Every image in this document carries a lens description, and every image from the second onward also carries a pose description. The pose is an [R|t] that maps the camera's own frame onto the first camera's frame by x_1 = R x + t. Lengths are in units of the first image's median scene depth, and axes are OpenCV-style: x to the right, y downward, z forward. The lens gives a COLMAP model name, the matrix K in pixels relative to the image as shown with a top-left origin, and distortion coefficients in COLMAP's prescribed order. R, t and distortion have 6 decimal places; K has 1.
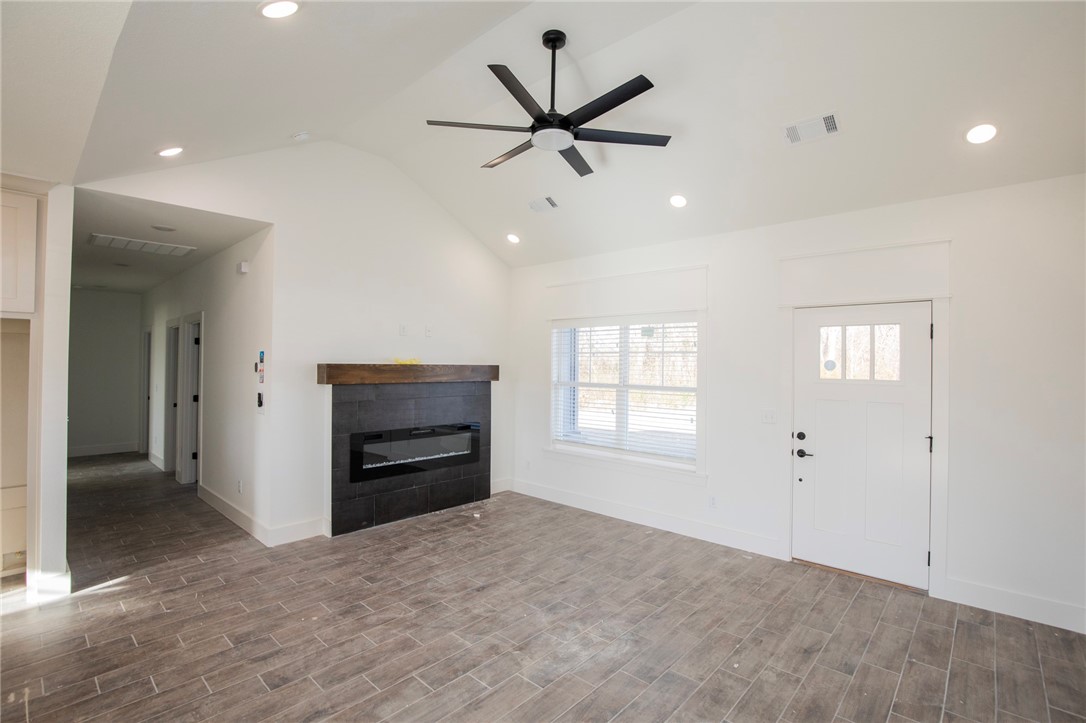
lens RADIAL K [[502.3, 0, 553.8], [0, 502.3, 358.2], [0, 0, 1]] dist [-0.034144, 0.007673]
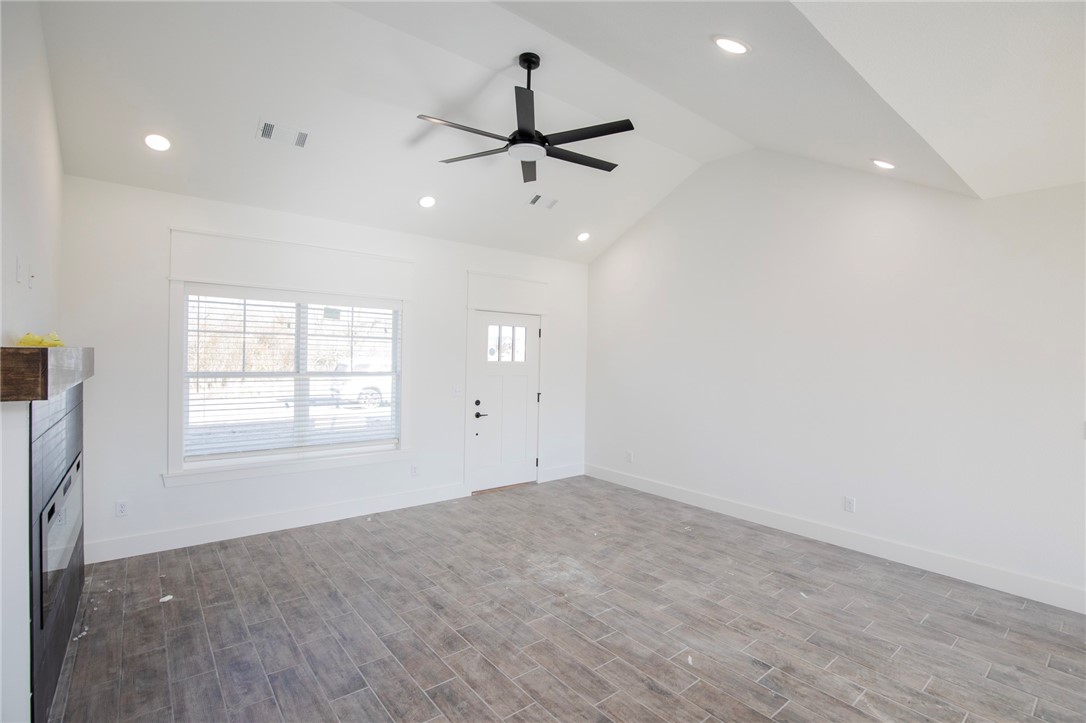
lens RADIAL K [[502.3, 0, 553.8], [0, 502.3, 358.2], [0, 0, 1]] dist [-0.034144, 0.007673]
pose [[0.145019, -0.014328, 0.989325, -0.859217], [-0.030226, 0.999364, 0.018904, -0.000588], [-0.988967, -0.032645, 0.144494, 0.596444]]
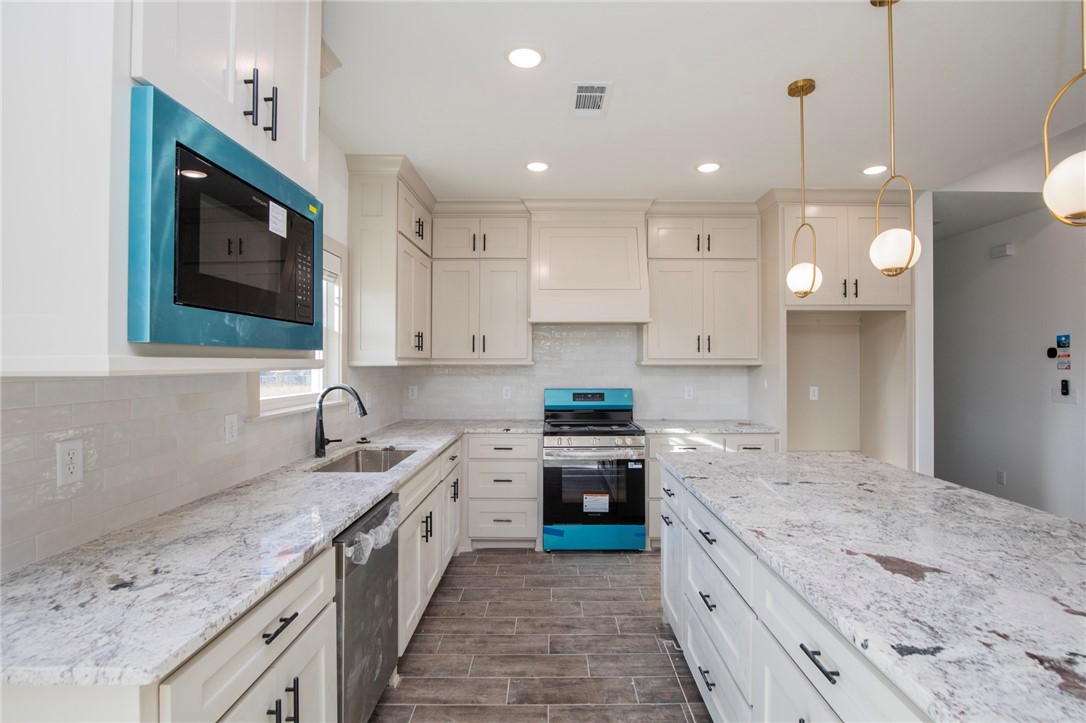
lens RADIAL K [[506.2, 0, 552.0], [0, 506.2, 358.4], [0, 0, 1]] dist [-0.027771, 0.000766]
pose [[0.669187, -0.012933, -0.742982, -0.599063], [0.013293, 0.999897, -0.005432, 0.025259], [0.742975, -0.006242, 0.669290, -0.352891]]
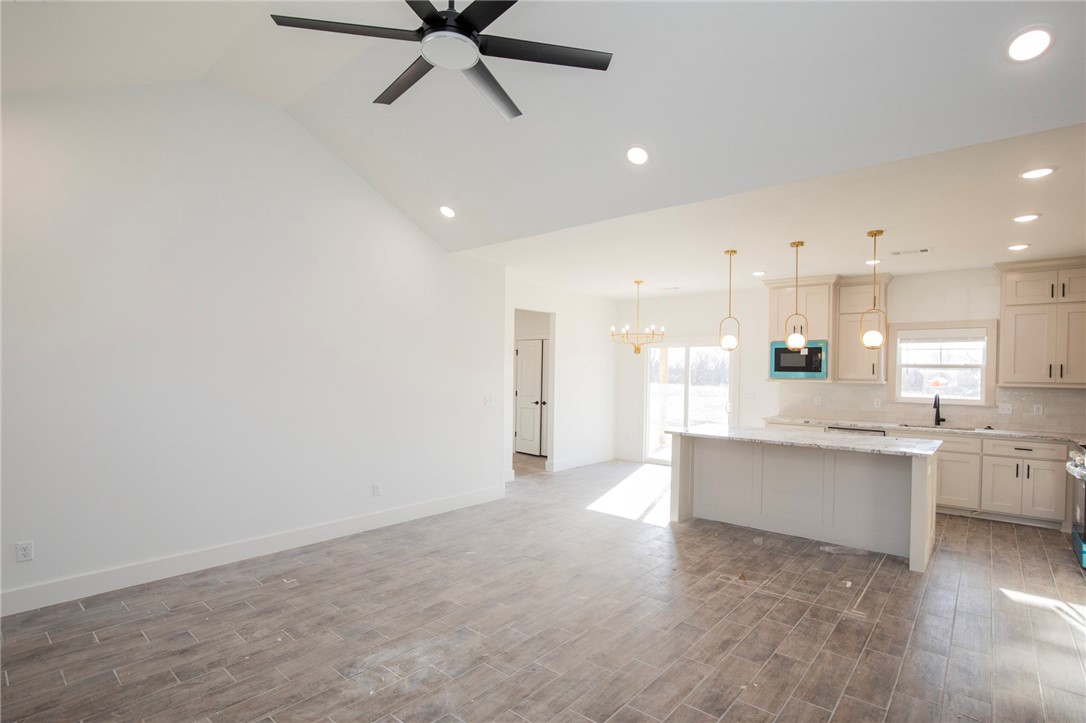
lens RADIAL K [[529.2, 0, 539.7], [0, 529.2, 379.1], [0, 0, 1]] dist [-0.032076, 0.001708]
pose [[-0.999669, -0.022706, -0.012069, -0.106117], [-0.022743, 0.999737, 0.002967, 0.032774], [0.011998, 0.003241, -0.999923, 1.381064]]
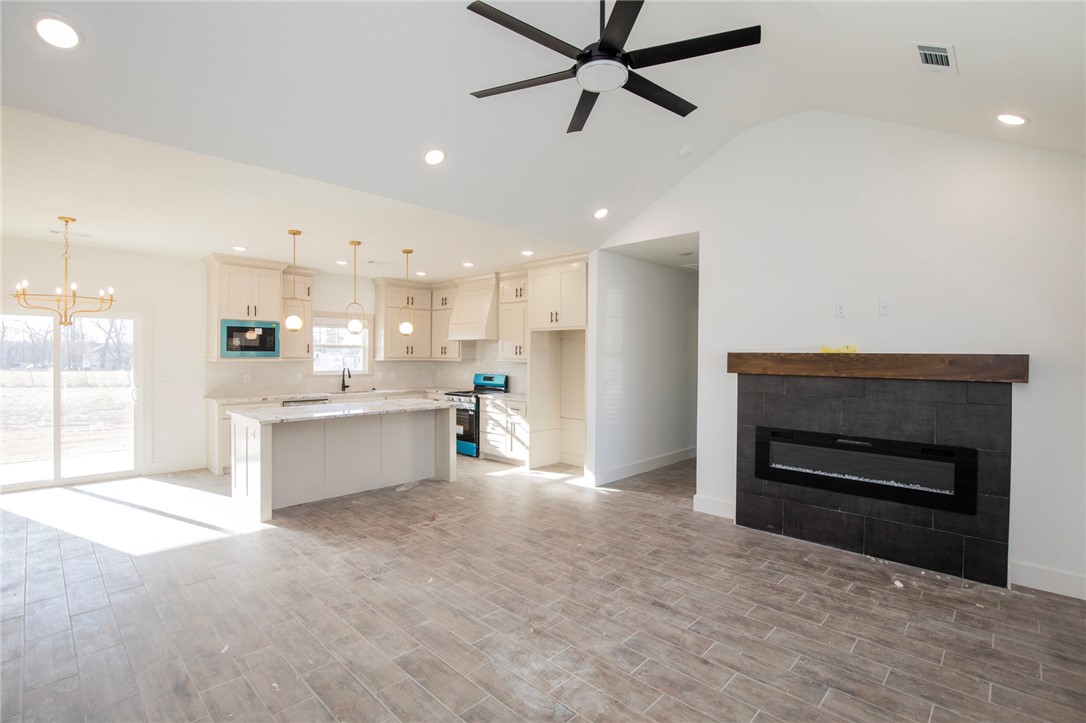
lens RADIAL K [[506.2, 0, 552.0], [0, 506.2, 358.4], [0, 0, 1]] dist [-0.027771, 0.000766]
pose [[-0.025000, -0.000584, -0.999687, 0.649792], [0.004122, 0.999991, -0.000687, 0.024632], [0.999679, -0.004138, -0.024998, 0.729782]]
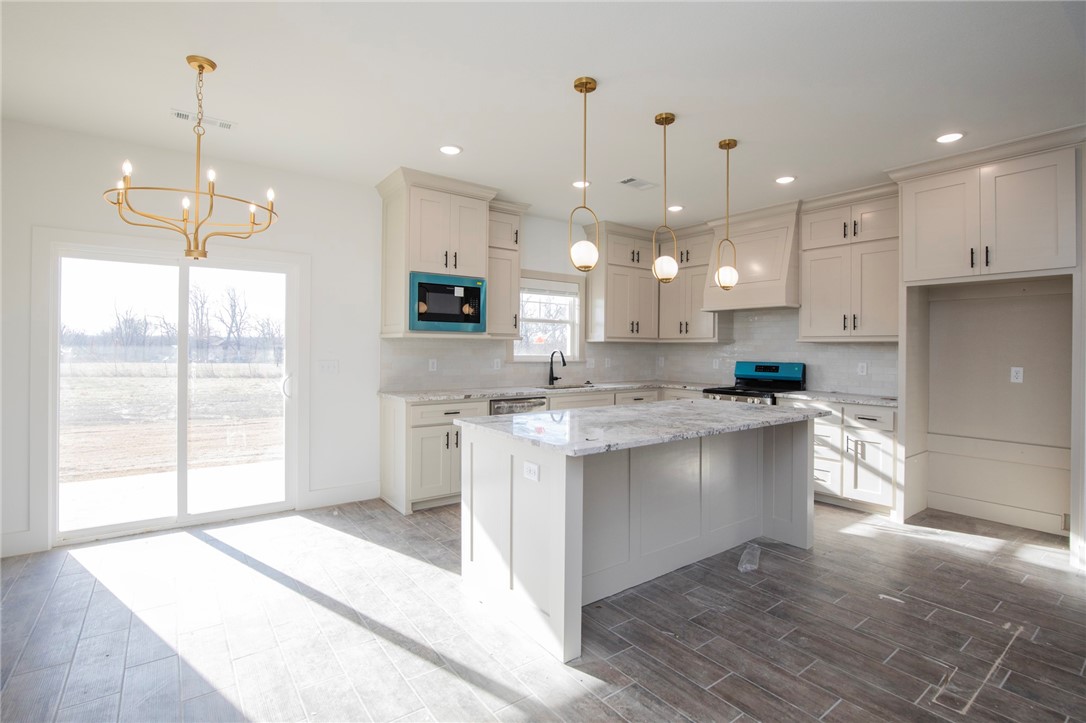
lens RADIAL K [[518.9, 0, 553.5], [0, 518.9, 347.2], [0, 0, 1]] dist [-0.035944, 0.007227]
pose [[-0.189780, -0.011883, -0.981755, 0.078569], [0.001166, 0.999923, -0.012328, 0.062186], [0.981826, -0.003485, -0.189752, 0.136835]]
